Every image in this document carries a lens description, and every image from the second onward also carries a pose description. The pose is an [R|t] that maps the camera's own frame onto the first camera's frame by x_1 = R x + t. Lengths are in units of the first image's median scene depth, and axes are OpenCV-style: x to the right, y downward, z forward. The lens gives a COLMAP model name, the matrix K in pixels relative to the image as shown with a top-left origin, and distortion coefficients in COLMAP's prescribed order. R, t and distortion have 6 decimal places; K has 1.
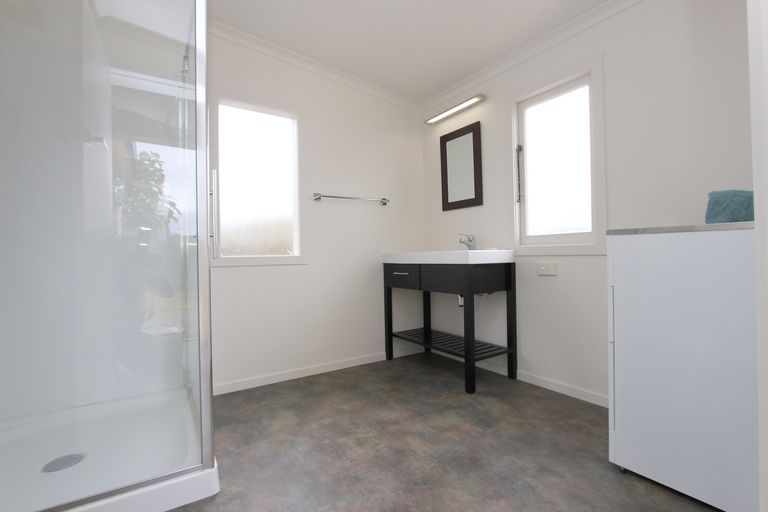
lens RADIAL K [[351.8, 0, 383.8], [0, 351.8, 255.1], [0, 0, 1]] dist [-0.016469, 0.000387]
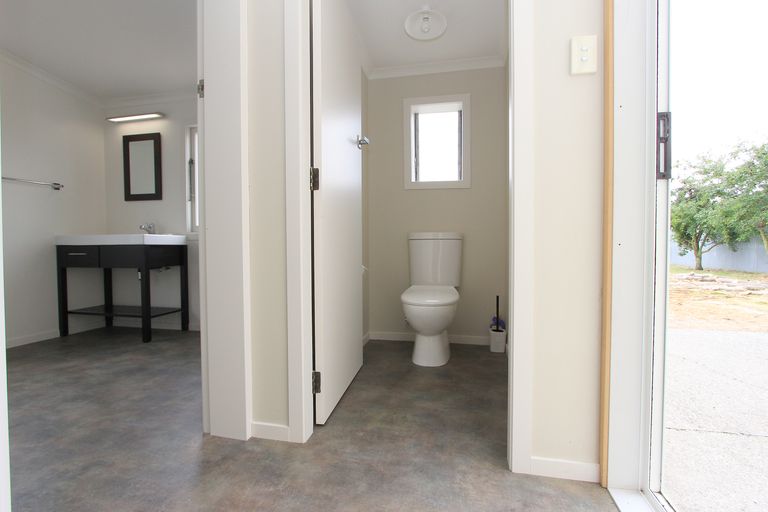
lens RADIAL K [[351.8, 0, 383.5], [0, 351.8, 256.7], [0, 0, 1]] dist [-0.016469, 0.000387]
pose [[0.715179, -0.002764, 0.698936, -0.029108], [-0.013462, 0.999752, 0.017729, 0.029841], [-0.698811, -0.022089, 0.714965, -0.477309]]
